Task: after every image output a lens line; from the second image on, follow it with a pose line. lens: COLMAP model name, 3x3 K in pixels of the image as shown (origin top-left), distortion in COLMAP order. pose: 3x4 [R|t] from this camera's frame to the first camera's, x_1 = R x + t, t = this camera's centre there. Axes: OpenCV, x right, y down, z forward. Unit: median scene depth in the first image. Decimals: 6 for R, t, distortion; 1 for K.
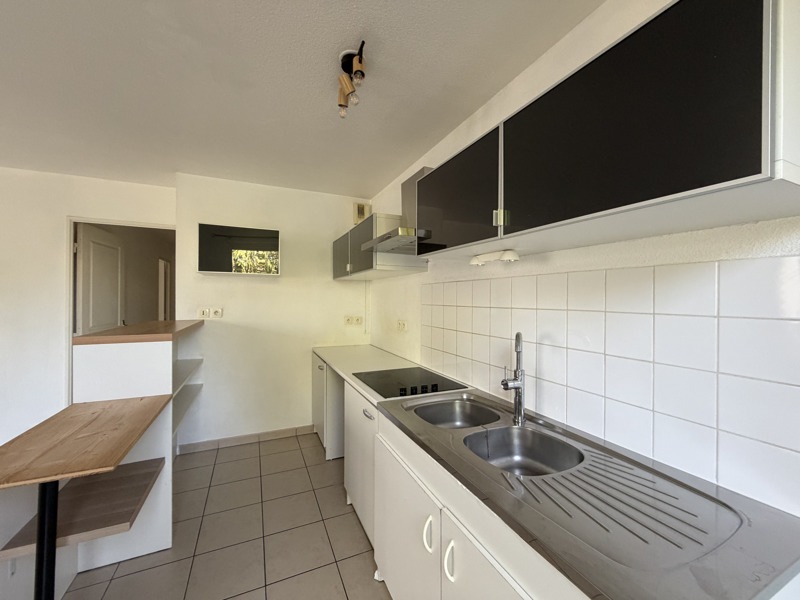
lens RADIAL K [[317.7, 0, 400.0], [0, 317.7, 300.0], [0, 0, 1]] dist [0.000248, 0.000023]
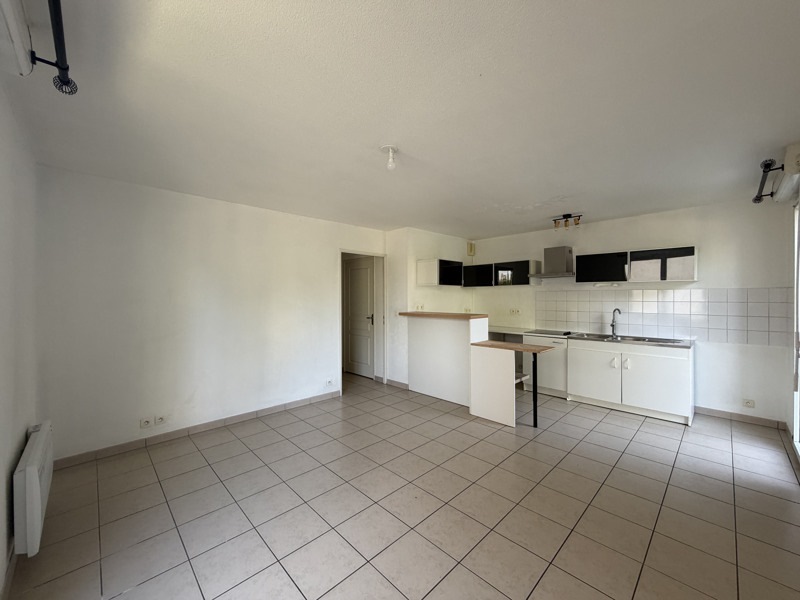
lens RADIAL K [[317.7, 0, 400.0], [0, 317.7, 300.0], [0, 0, 1]] dist [0.000248, 0.000023]
pose [[0.942803, -0.010270, 0.333191, -1.481962], [0.010810, 0.999942, 0.000234, -0.002384], [-0.333174, 0.003381, 0.942859, -0.690861]]
